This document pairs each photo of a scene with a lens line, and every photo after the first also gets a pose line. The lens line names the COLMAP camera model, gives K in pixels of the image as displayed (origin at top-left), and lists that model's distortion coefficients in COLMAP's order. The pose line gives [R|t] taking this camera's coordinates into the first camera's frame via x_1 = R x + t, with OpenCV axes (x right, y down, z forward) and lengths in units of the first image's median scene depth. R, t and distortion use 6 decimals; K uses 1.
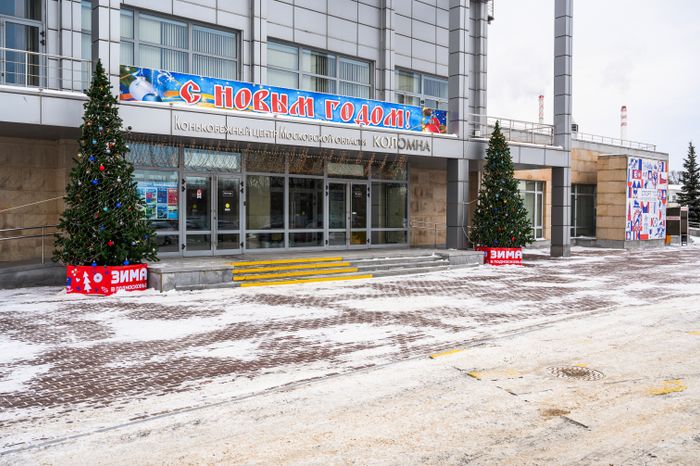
lens RADIAL K [[662.1, 0, 350.0], [0, 662.1, 233.0], [0, 0, 1]] dist [-0.001517, -0.001832]
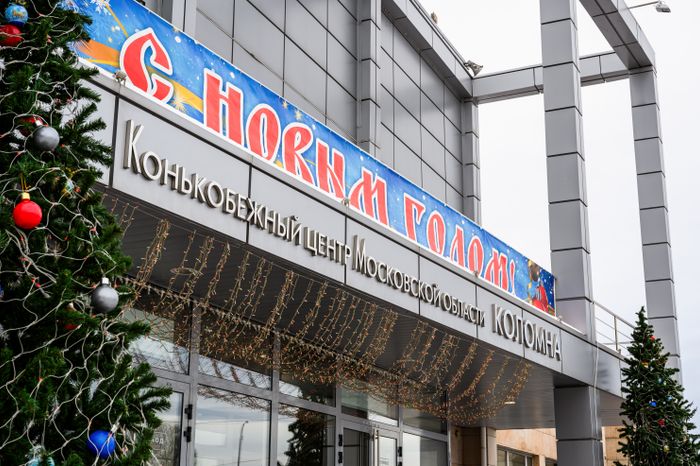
lens RADIAL K [[1029.9, 0, 350.0], [0, 1029.9, 233.0], [0, 0, 1]] dist [-0.006450, -0.010155]
pose [[0.917819, 0.109518, 0.381593, -0.277816], [0.010504, 0.954161, -0.299109, -0.009838], [-0.396859, 0.278536, 0.874597, 0.515737]]
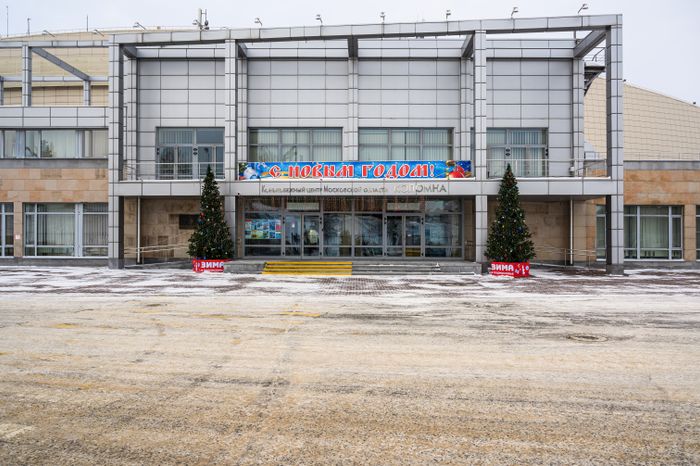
lens RADIAL K [[524.5, 0, 350.0], [0, 524.5, 233.0], [0, 0, 1]] dist [-0.002706, -0.000314]
pose [[0.724297, -0.002566, -0.689484, 0.815649], [-0.020758, 0.999459, -0.025526, -0.002950], [0.689176, 0.032800, 0.723851, 0.059222]]
